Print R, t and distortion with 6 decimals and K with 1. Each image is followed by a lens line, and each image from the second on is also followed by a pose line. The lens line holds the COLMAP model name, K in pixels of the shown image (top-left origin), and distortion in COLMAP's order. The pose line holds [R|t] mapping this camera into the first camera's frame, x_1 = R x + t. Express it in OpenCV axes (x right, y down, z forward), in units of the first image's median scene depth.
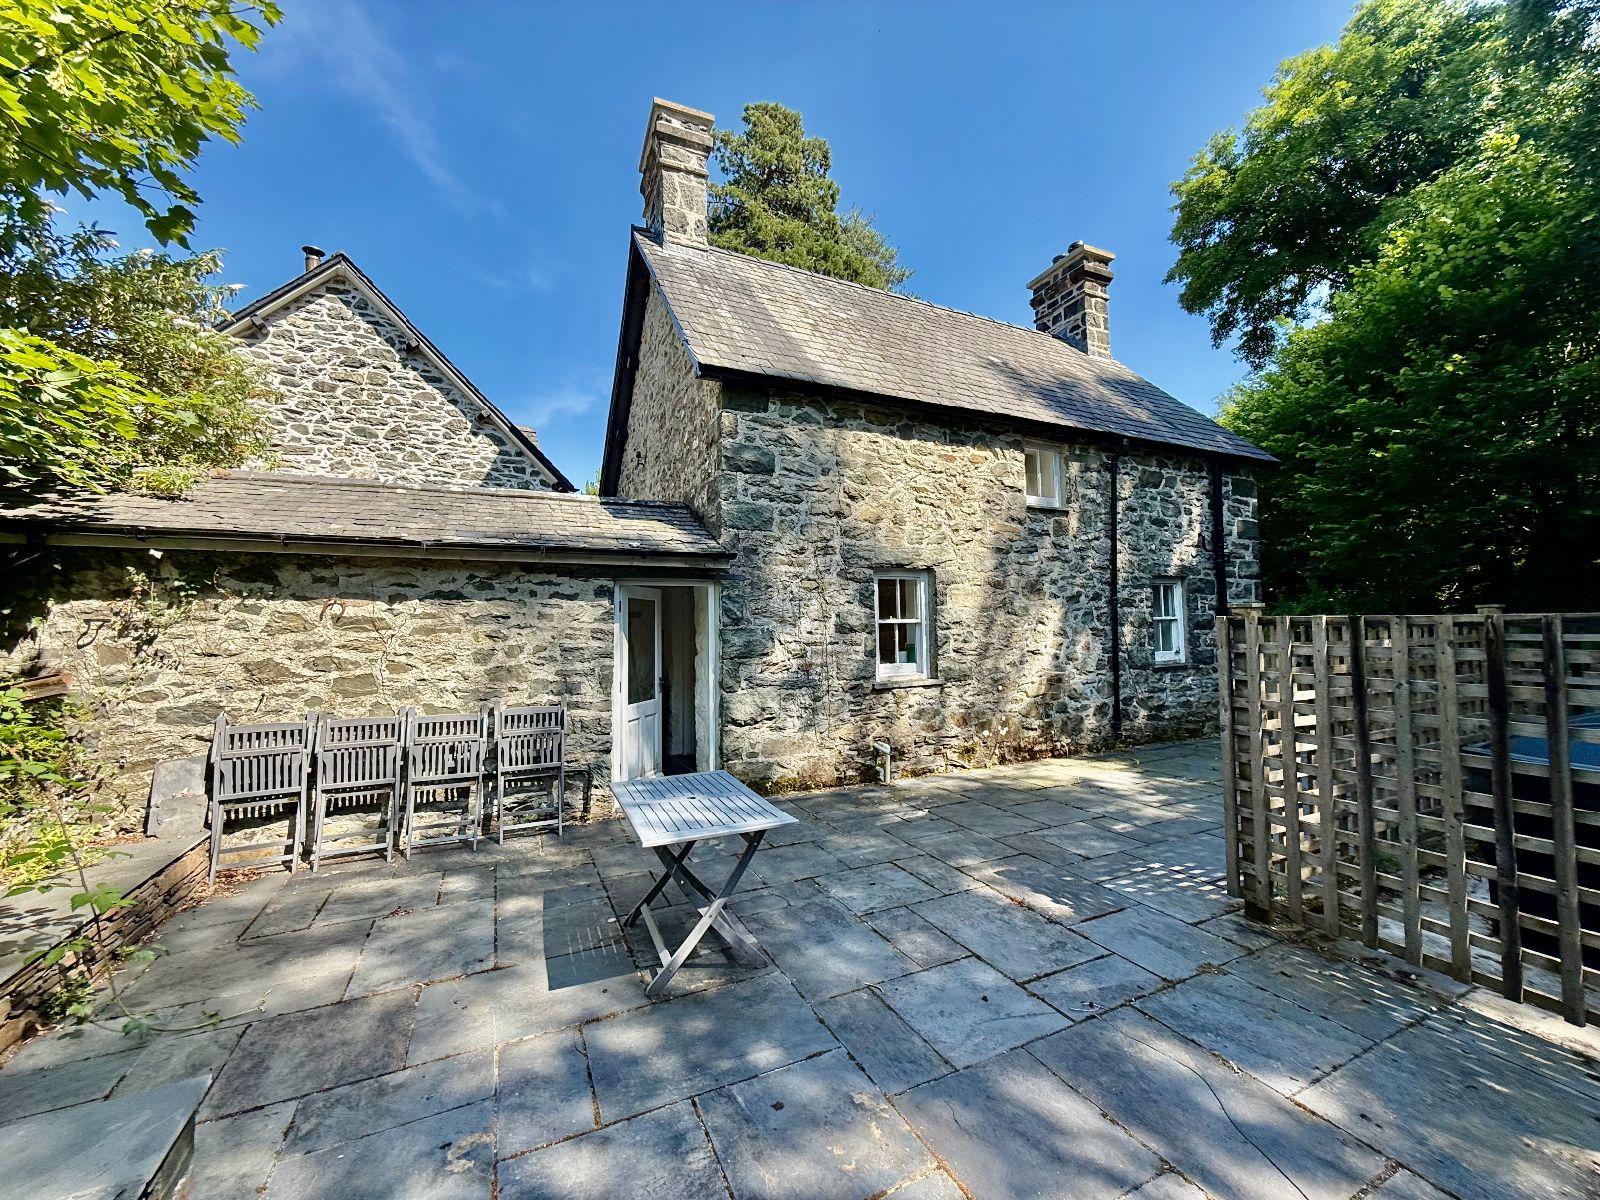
lens RADIAL K [[640.2, 0, 800.0], [0, 640.2, 599.4], [0, 0, 1]] dist [0.002232, 0.000104]
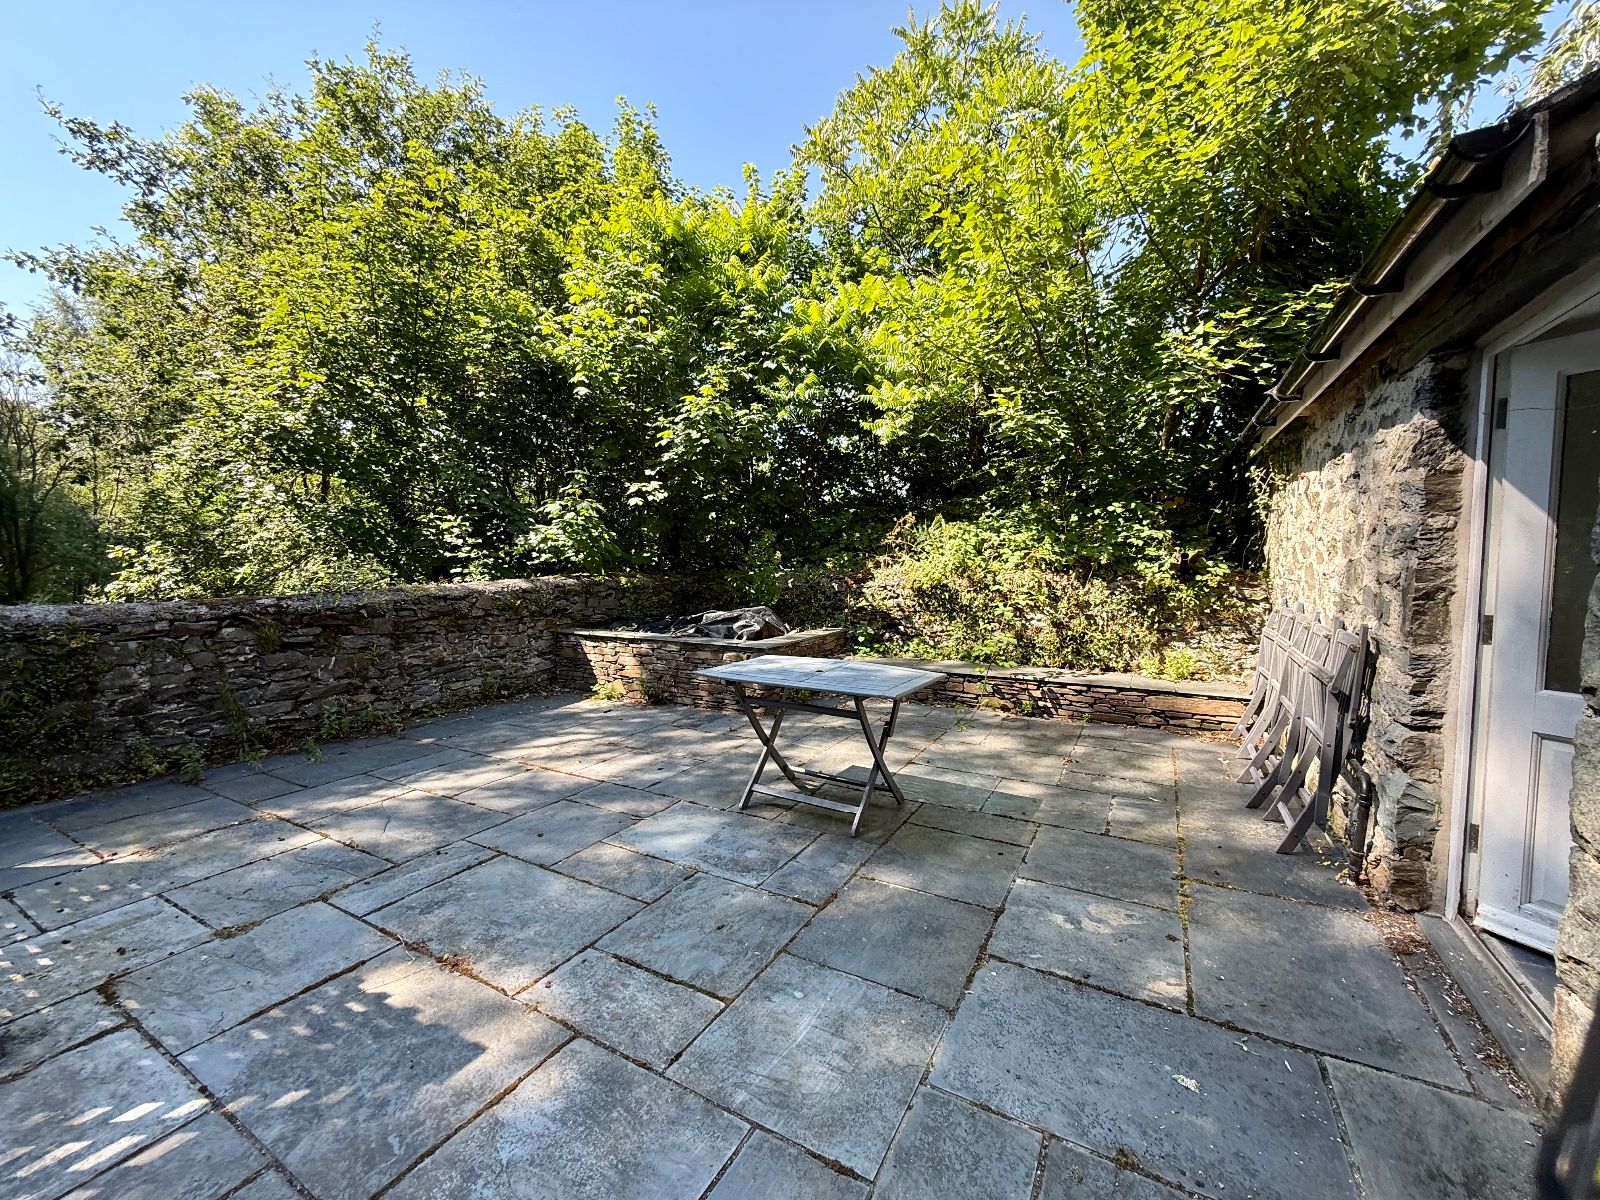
lens RADIAL K [[640.2, 0, 801.0], [0, 640.2, 599.0], [0, 0, 1]] dist [0.002232, 0.000104]
pose [[-0.818829, 0.054232, -0.571470, 0.209802], [0.041939, 0.998519, 0.034666, 0.070725], [0.572504, 0.004418, -0.819890, 0.858617]]
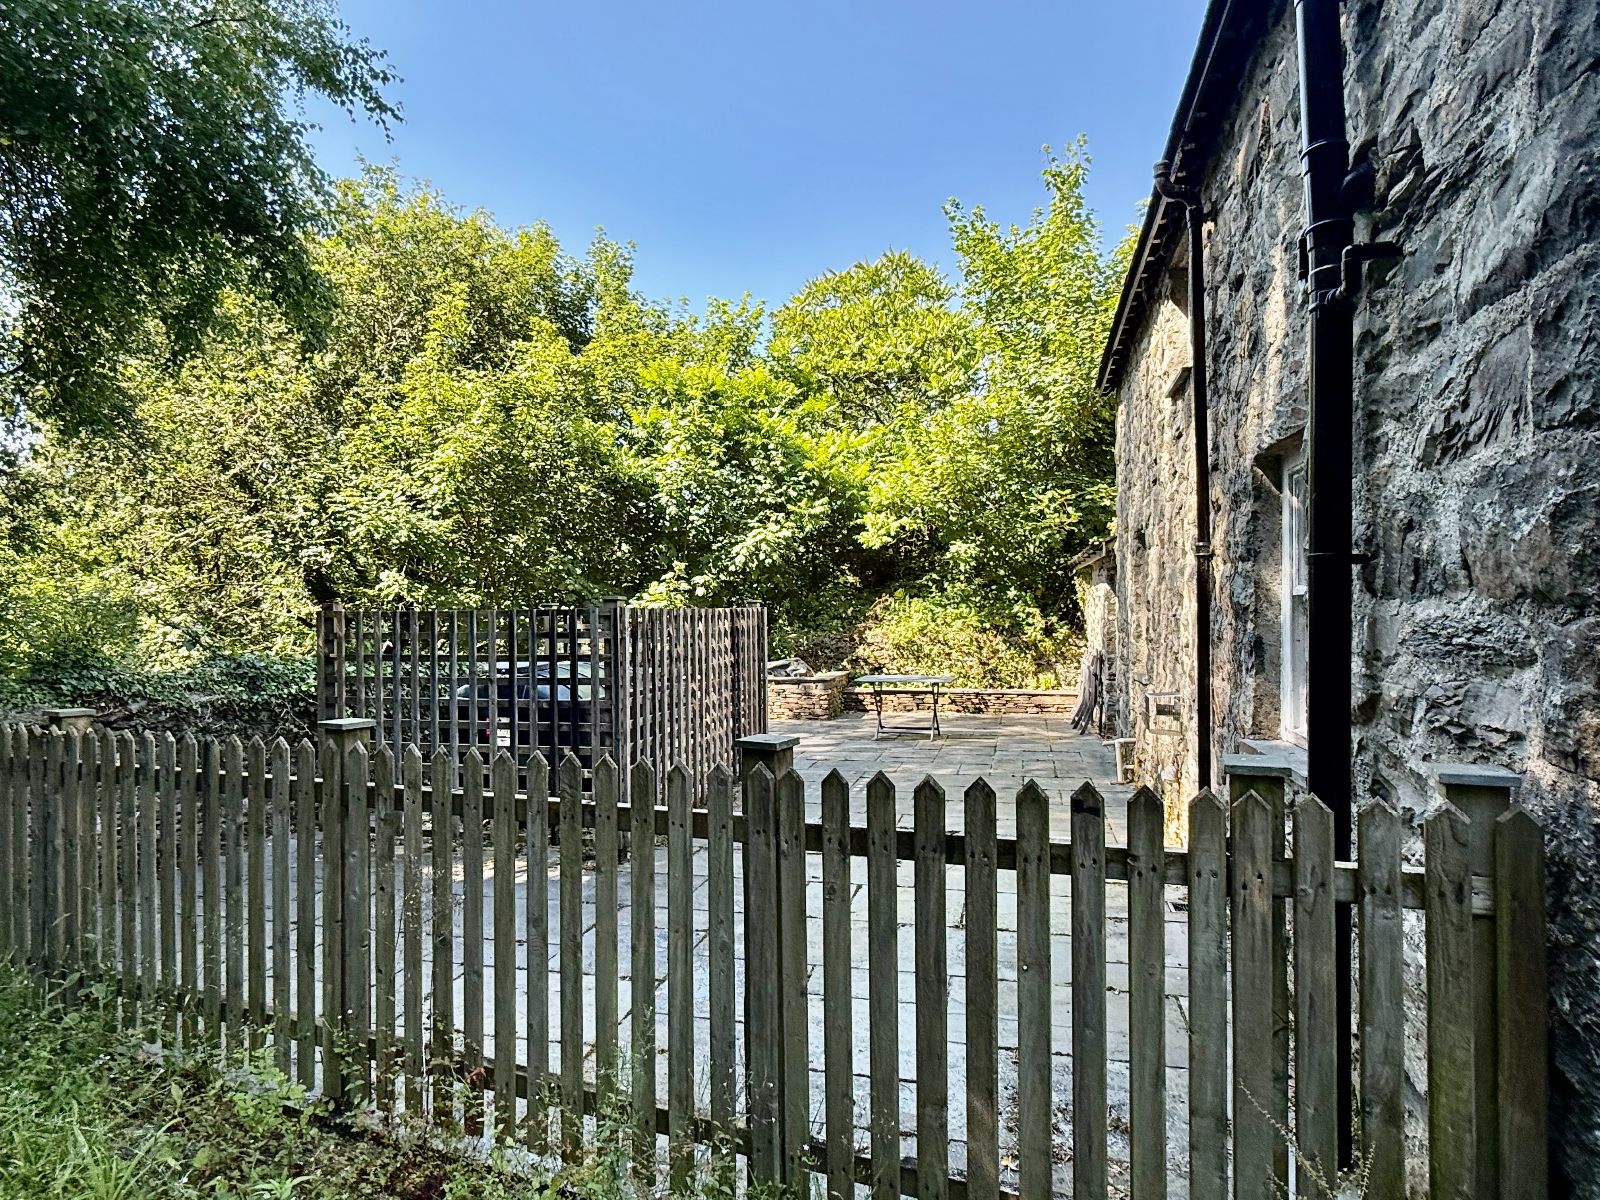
lens RADIAL K [[909.5, 0, 794.1], [0, 909.5, 601.7], [0, 0, 1]] dist [0.002272, 0.000052]
pose [[-0.643582, 0.013740, -0.765254, 1.273863], [0.053623, 0.998191, -0.027174, 0.043343], [0.763497, -0.058524, -0.643154, 1.354581]]
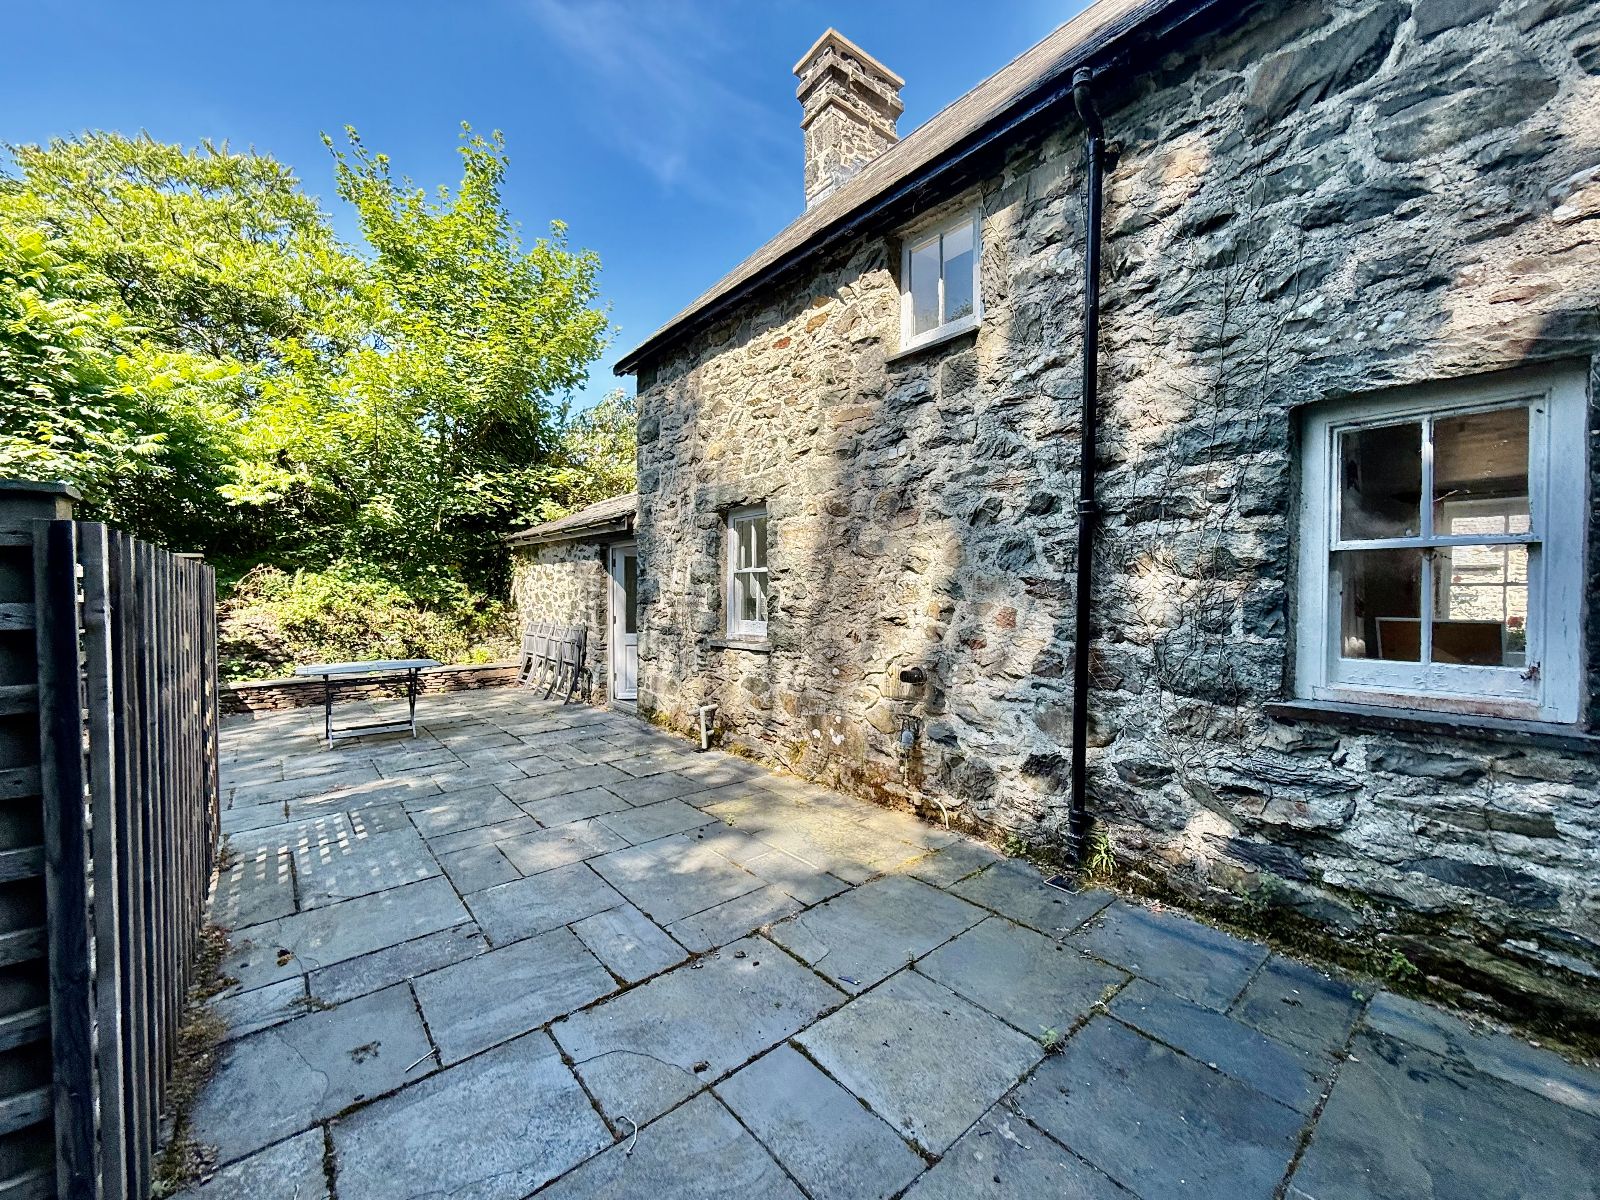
lens RADIAL K [[640.2, 0, 801.1], [0, 640.2, 595.6], [0, 0, 1]] dist [0.002232, 0.000104]
pose [[0.247114, 0.027375, -0.968600, 0.954579], [0.045500, 0.998170, 0.039819, 0.036087], [0.967918, -0.053912, 0.245416, 0.838923]]
